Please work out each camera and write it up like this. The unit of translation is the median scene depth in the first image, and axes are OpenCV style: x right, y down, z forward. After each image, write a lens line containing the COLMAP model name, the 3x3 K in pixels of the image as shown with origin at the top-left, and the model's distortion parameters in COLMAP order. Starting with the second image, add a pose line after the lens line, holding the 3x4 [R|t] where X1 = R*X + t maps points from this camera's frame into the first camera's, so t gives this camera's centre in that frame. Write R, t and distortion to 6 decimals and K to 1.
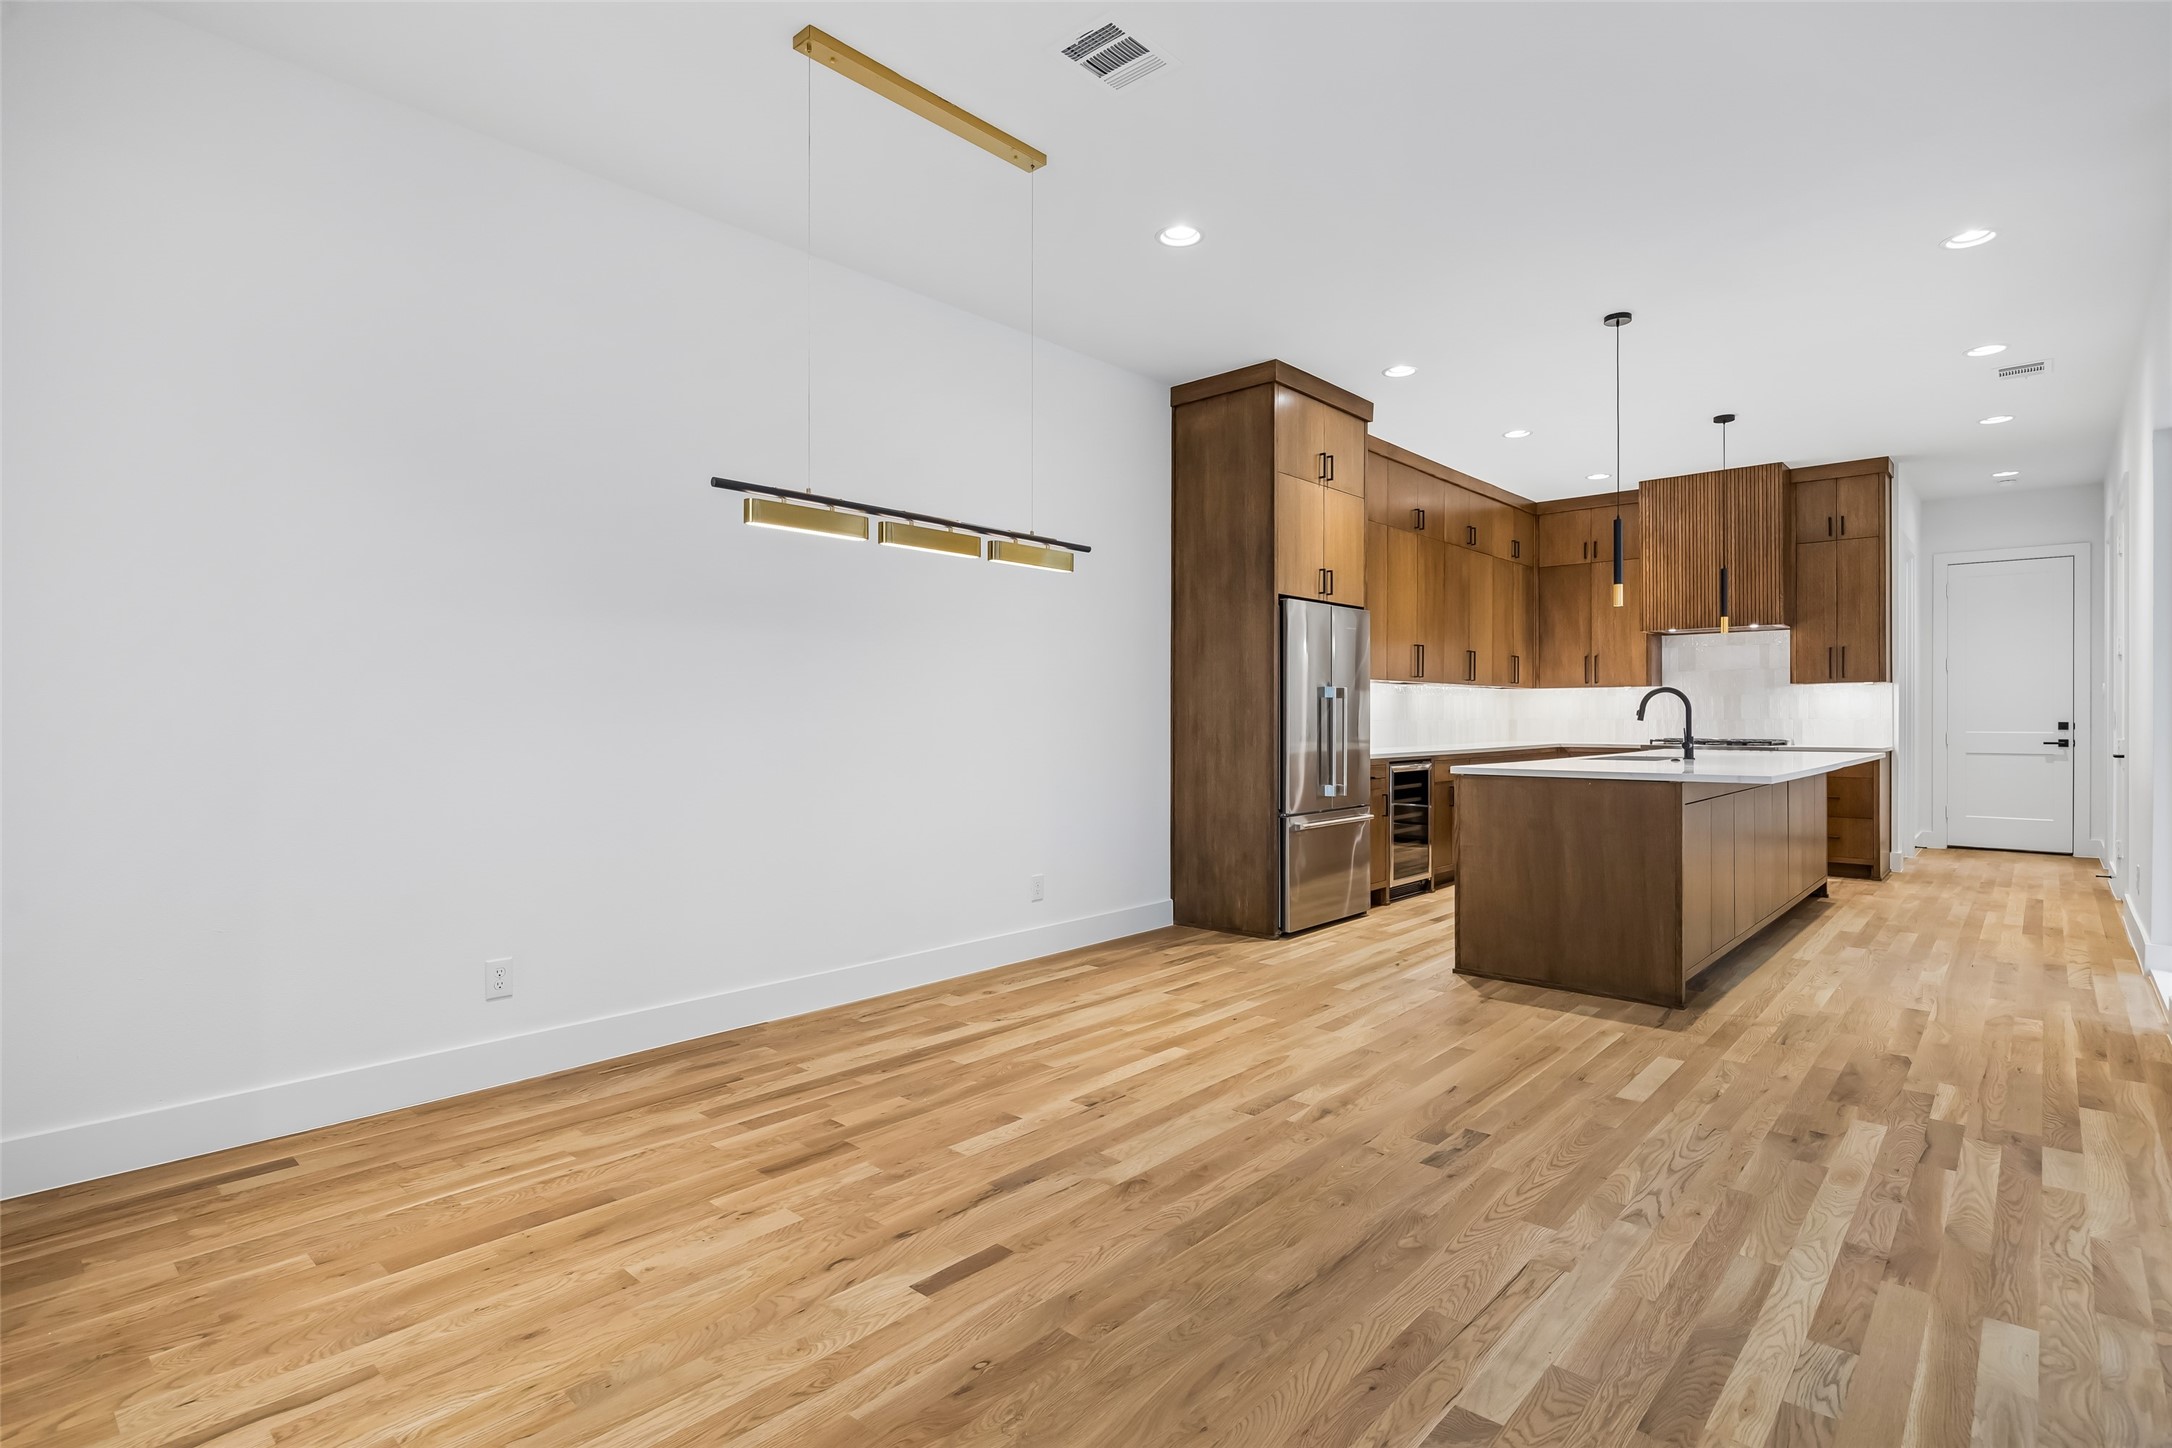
lens RADIAL K [[1079.2, 0, 1081.4], [0, 1079.2, 717.3], [0, 0, 1]] dist [-0.005229, 0.000807]
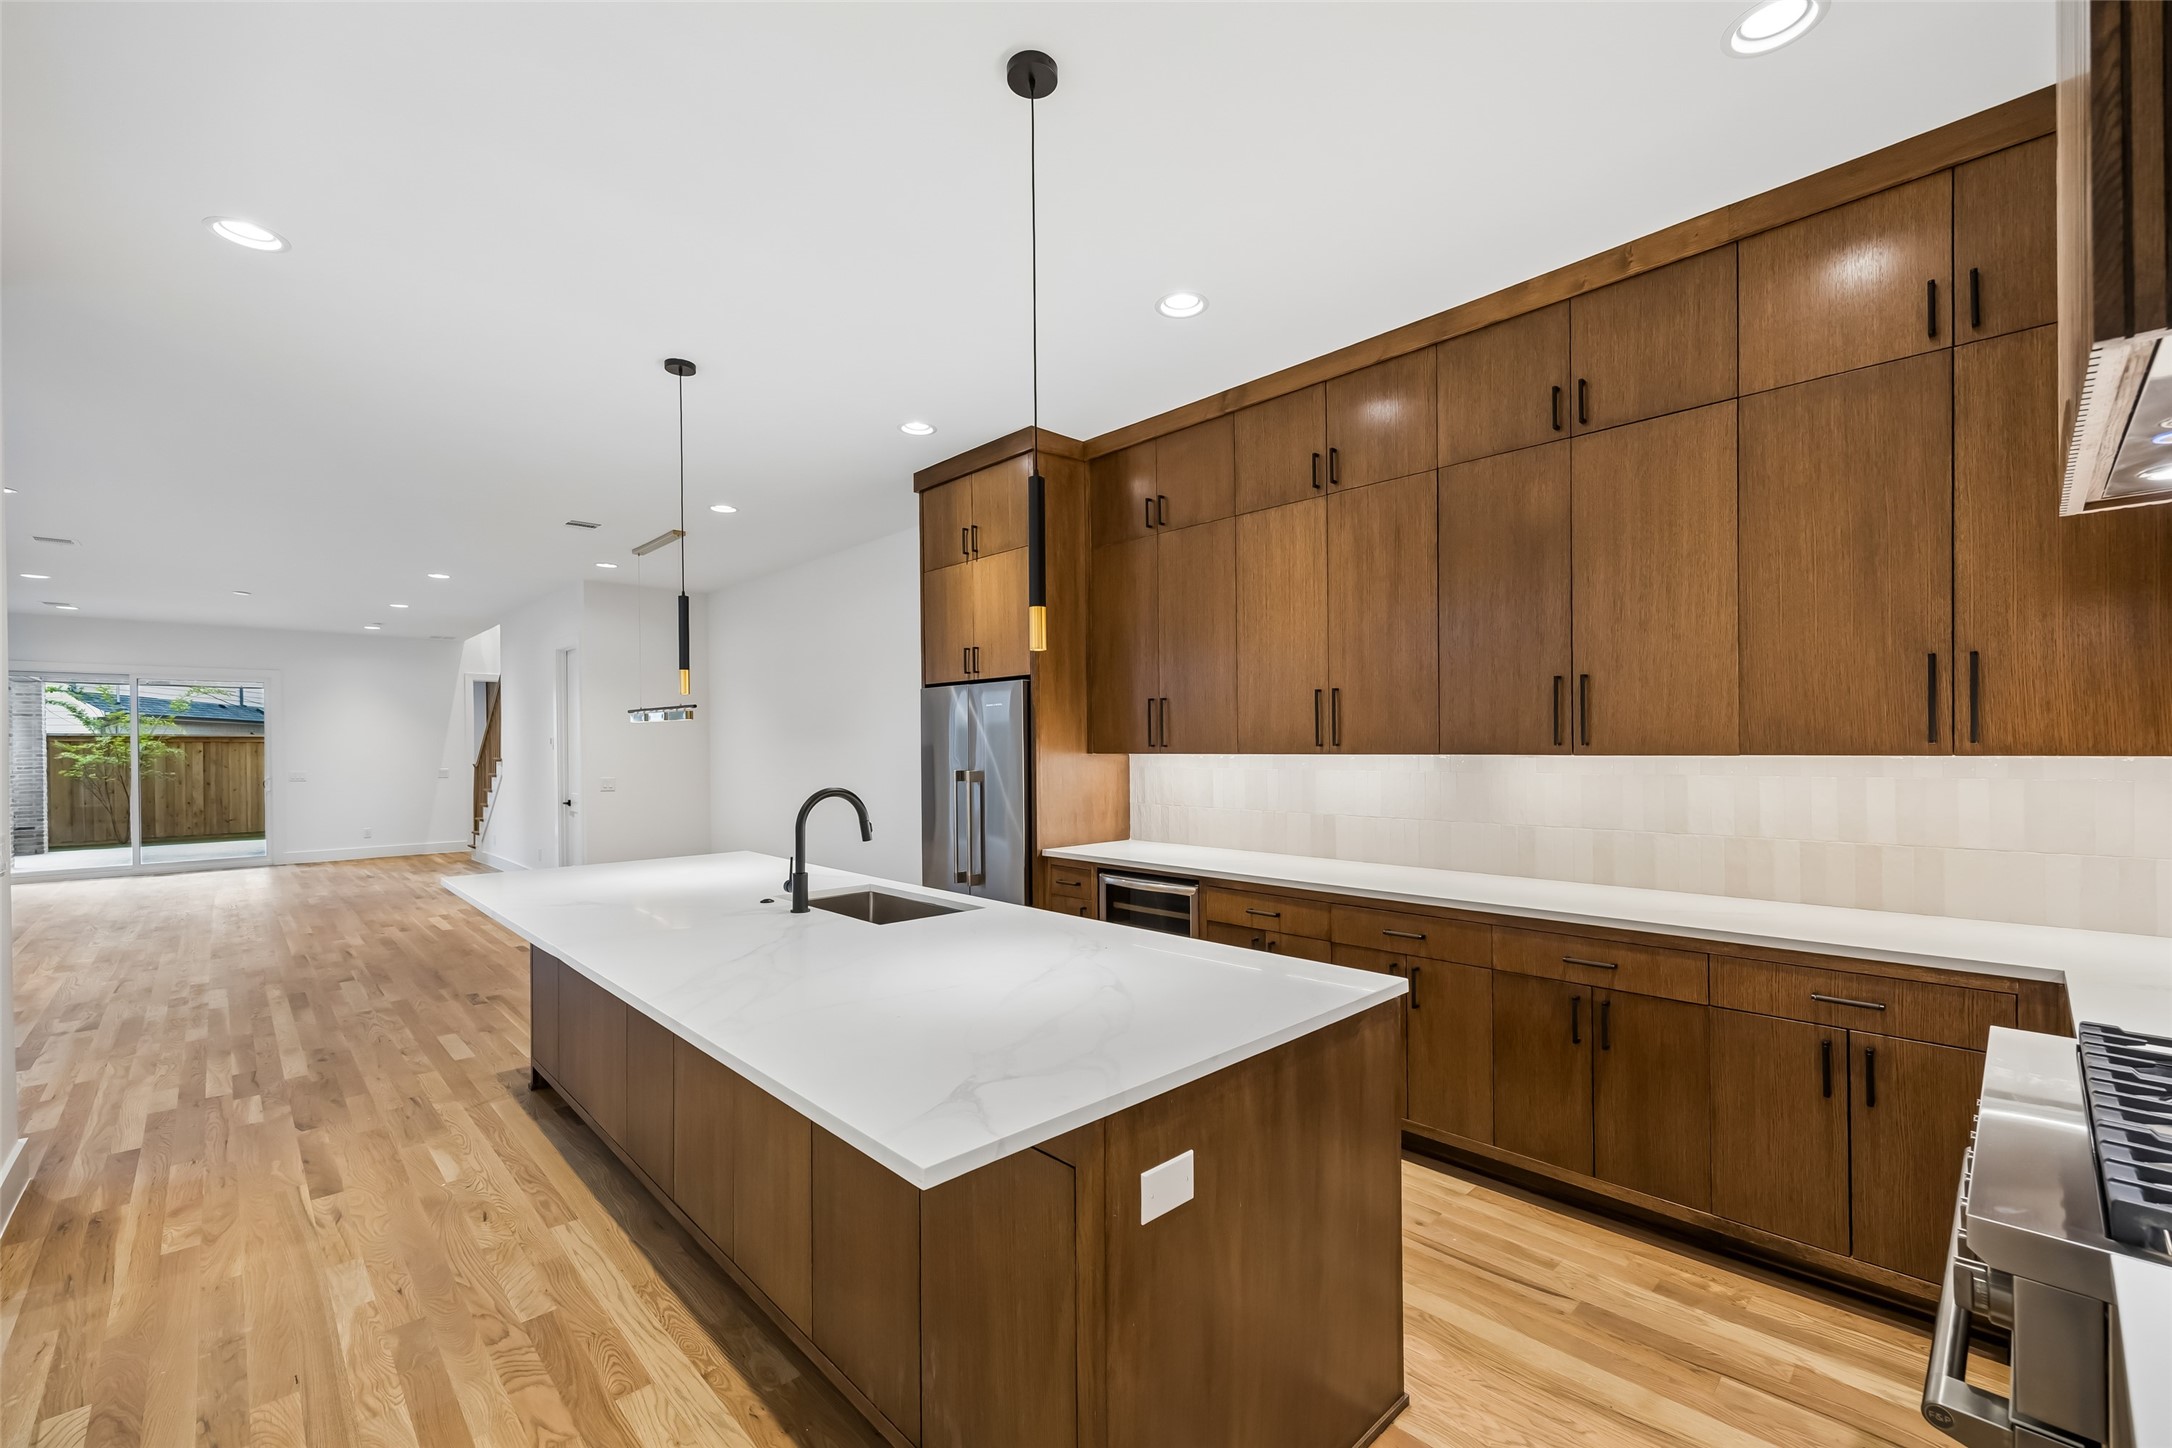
lens RADIAL K [[881.3, 0, 1081.4], [0, 881.3, 747.8], [0, 0, 1]] dist [0.008820, -0.001805]
pose [[-0.066721, 0.002047, -0.997770, 1.591929], [0.007524, 0.999970, 0.001548, -0.076123], [0.997743, -0.007404, -0.066735, 1.825516]]
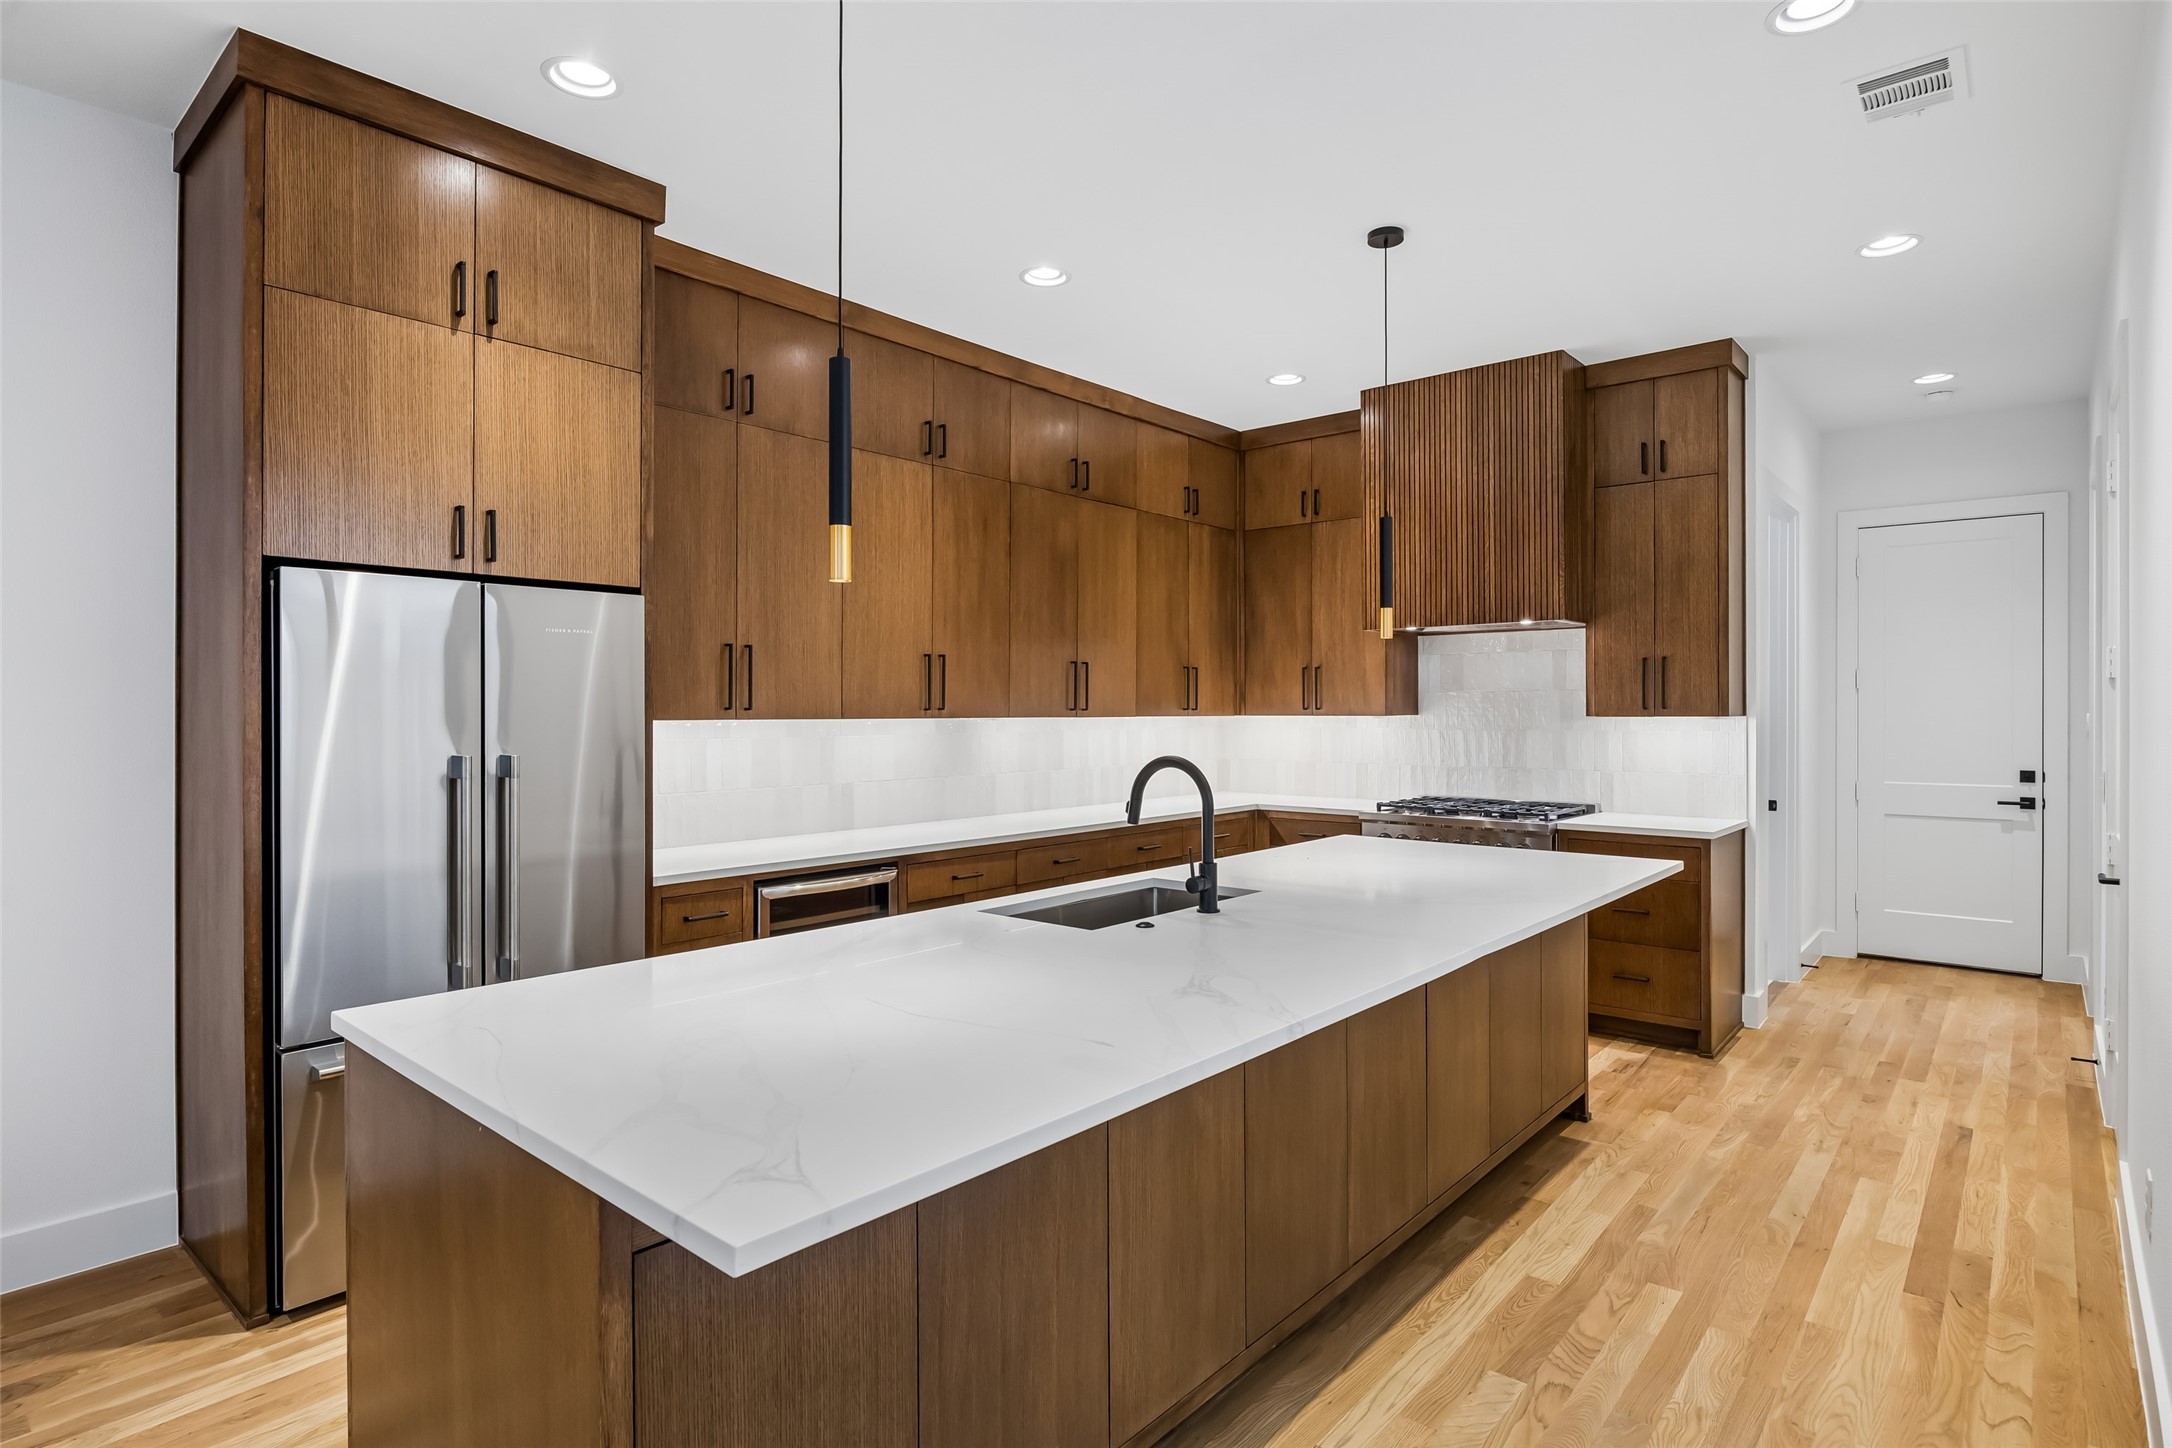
lens RADIAL K [[1120.7, 0, 1079.8], [0, 1120.7, 709.5], [0, 0, 1]] dist [-0.009401, 0.002794]
pose [[0.999820, -0.000233, 0.018991, 0.768378], [0.000218, 1.000000, 0.000812, -0.076235], [-0.018991, -0.000808, 0.999819, 0.791701]]
